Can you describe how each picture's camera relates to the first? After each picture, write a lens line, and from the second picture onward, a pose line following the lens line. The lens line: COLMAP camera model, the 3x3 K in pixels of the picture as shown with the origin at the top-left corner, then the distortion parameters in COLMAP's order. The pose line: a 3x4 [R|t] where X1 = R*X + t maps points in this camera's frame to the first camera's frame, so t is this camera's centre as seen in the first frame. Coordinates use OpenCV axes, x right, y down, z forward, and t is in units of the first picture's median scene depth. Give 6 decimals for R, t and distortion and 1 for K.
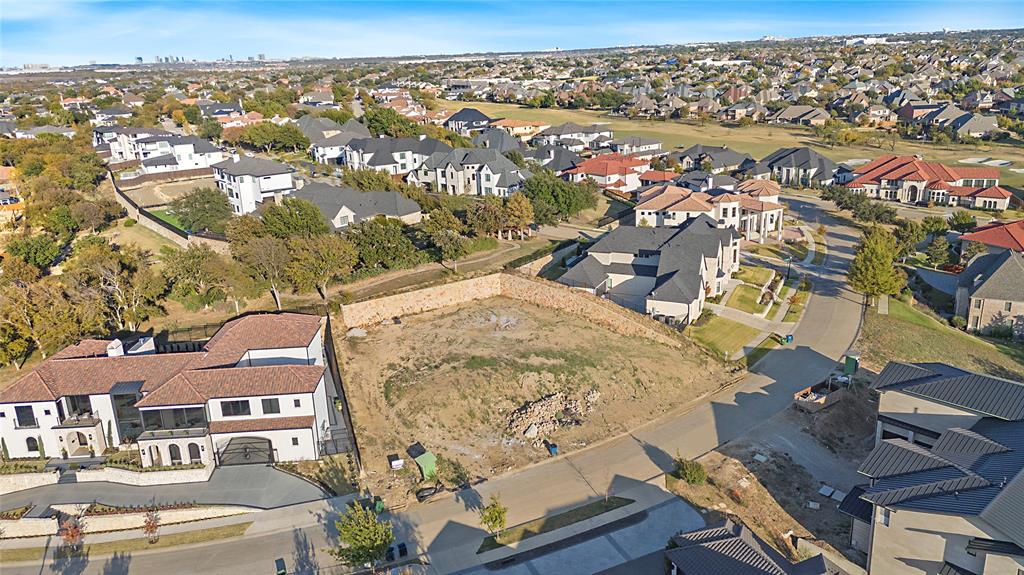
lens RADIAL K [[755.7, 0, 506.8], [0, 755.7, 285.0], [0, 0, 1]] dist [0.070939, -0.026637]
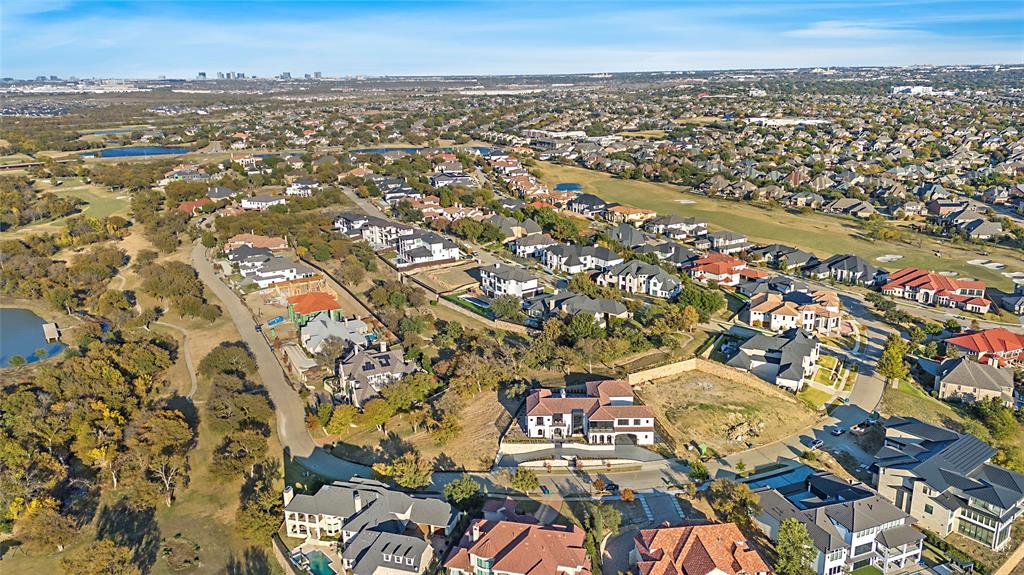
lens RADIAL K [[755.7, 0, 512.8], [0, 755.7, 290.5], [0, 0, 1]] dist [0.070939, -0.026637]
pose [[0.998597, 0.036042, -0.038789, -0.310301], [-0.036614, 0.999229, -0.014152, -0.109881], [0.038249, 0.015553, 0.999147, -0.744569]]
